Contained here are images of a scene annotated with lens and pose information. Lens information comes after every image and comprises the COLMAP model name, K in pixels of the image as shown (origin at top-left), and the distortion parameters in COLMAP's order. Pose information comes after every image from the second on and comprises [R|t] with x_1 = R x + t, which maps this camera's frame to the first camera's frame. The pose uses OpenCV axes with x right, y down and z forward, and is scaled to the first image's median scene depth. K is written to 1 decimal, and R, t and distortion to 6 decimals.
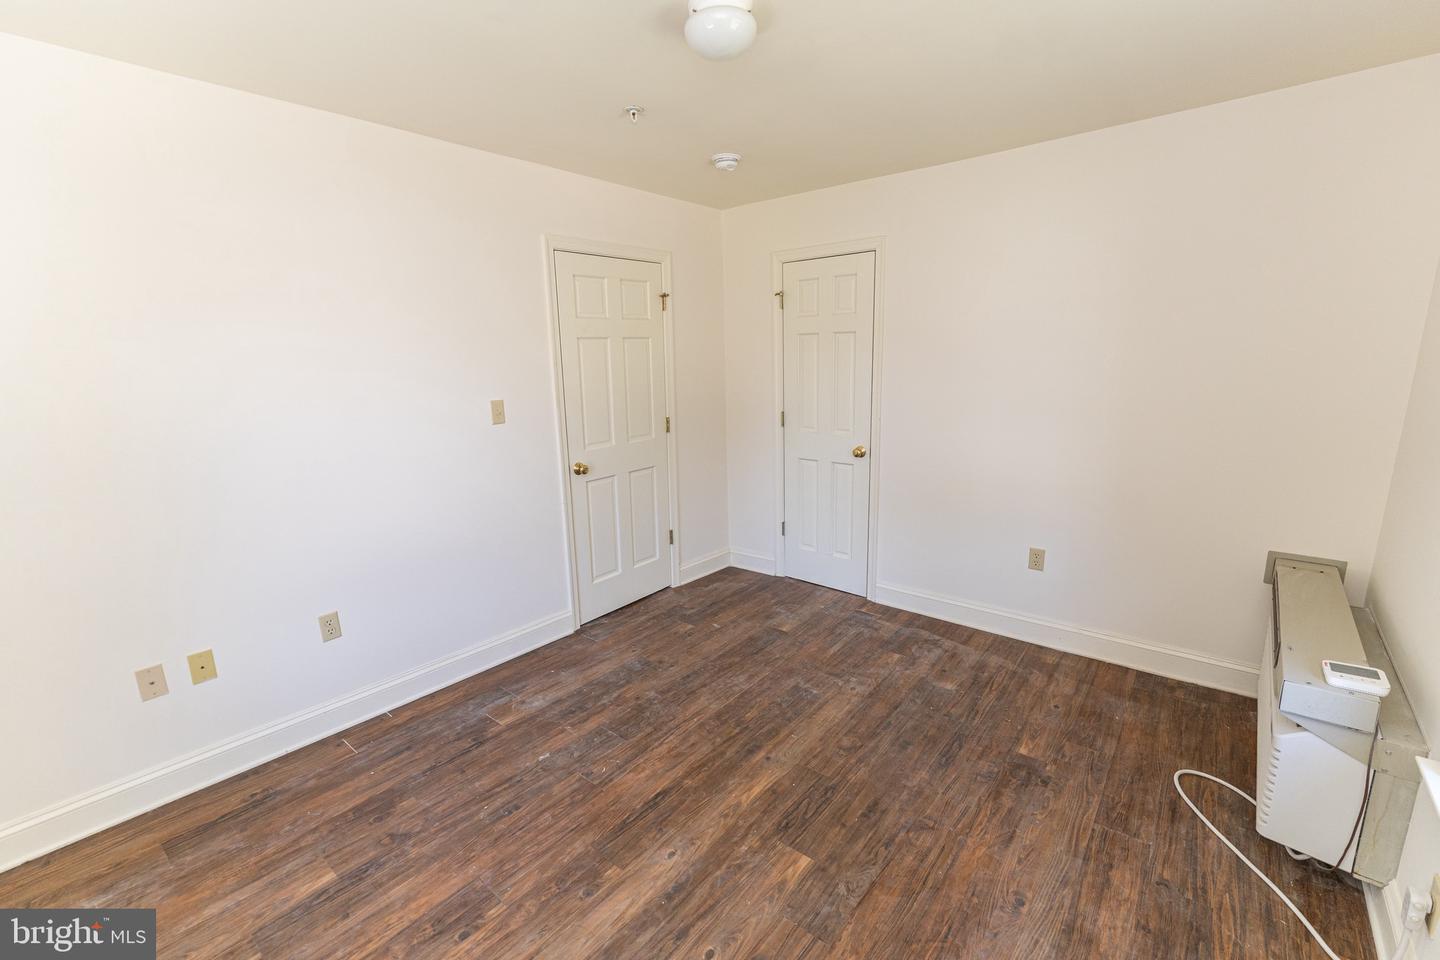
lens RADIAL K [[617.0, 0, 714.4], [0, 617.0, 479.3], [0, 0, 1]] dist [0.000777, -0.000175]
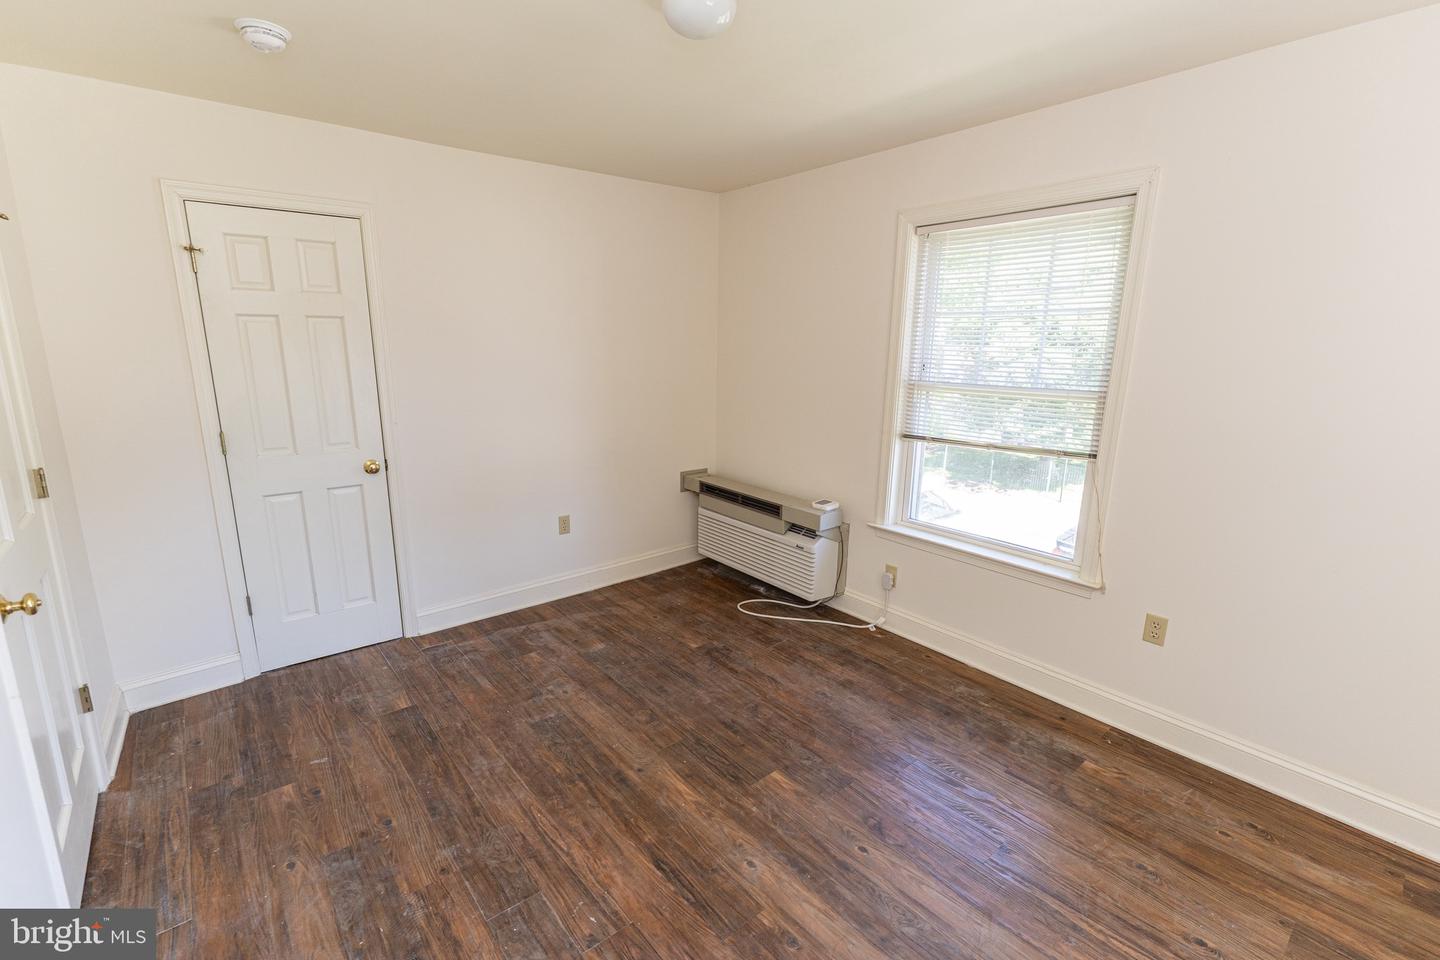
lens RADIAL K [[625.0, 0, 717.2], [0, 625.0, 481.4], [0, 0, 1]] dist [-0.001282, -0.000167]
pose [[0.192200, -0.192433, 0.962304, -0.735975], [0.187532, 0.969718, 0.156460, -0.108782], [-0.963271, 0.150391, 0.222467, 0.606790]]
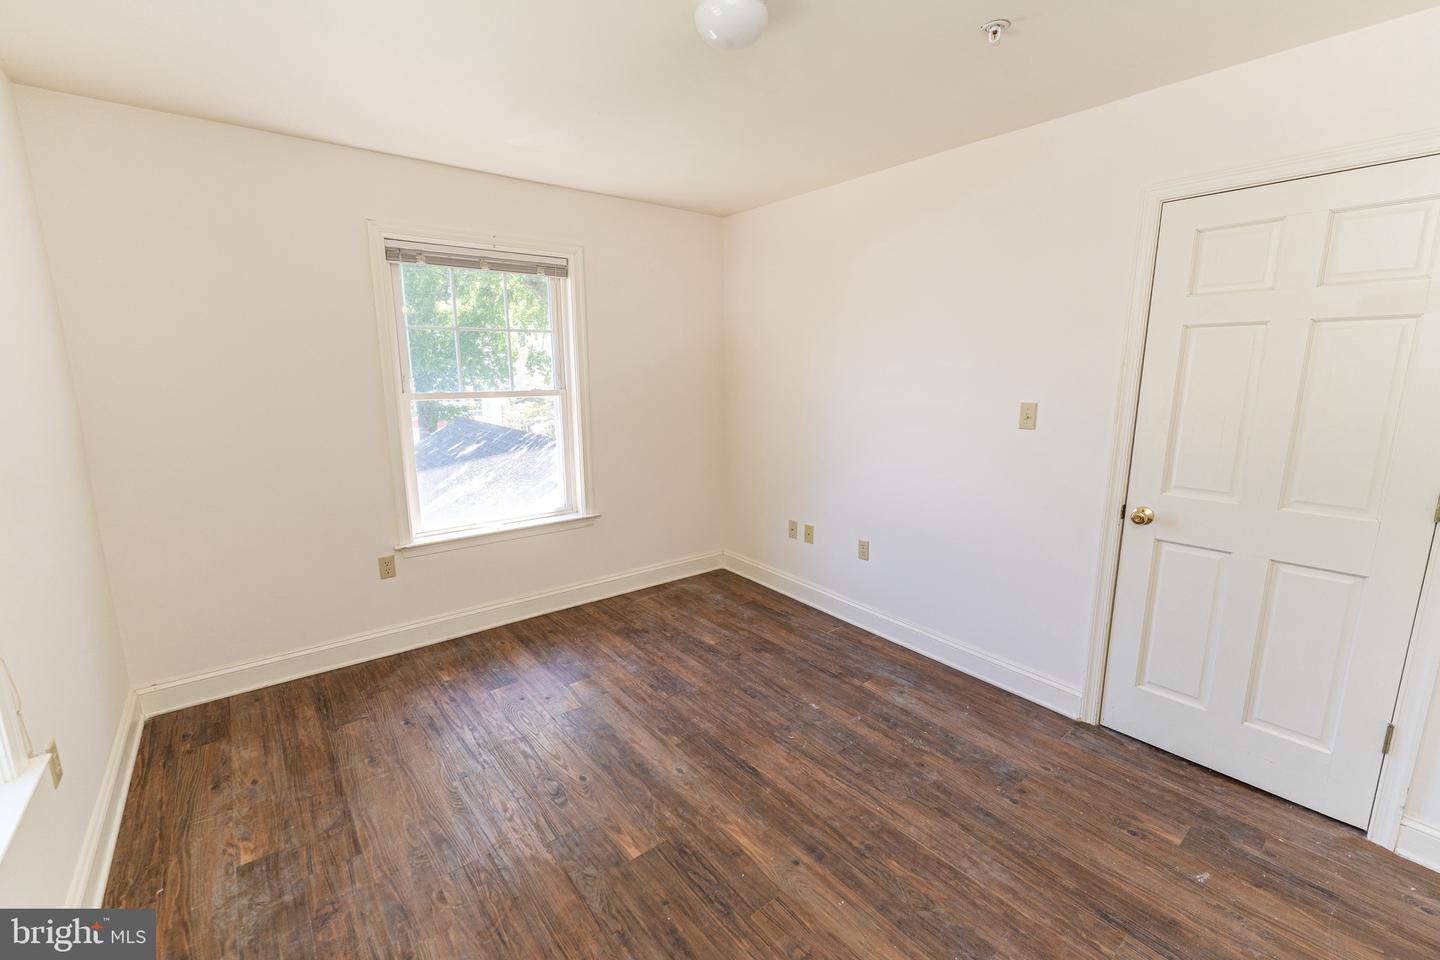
lens RADIAL K [[617.0, 0, 714.4], [0, 617.0, 479.3], [0, 0, 1]] dist [0.000777, -0.000175]
pose [[-0.210523, 0.197841, -0.957360, 0.771818], [-0.194862, 0.951163, 0.239410, -0.183987], [0.957971, 0.236954, -0.161690, 0.916237]]
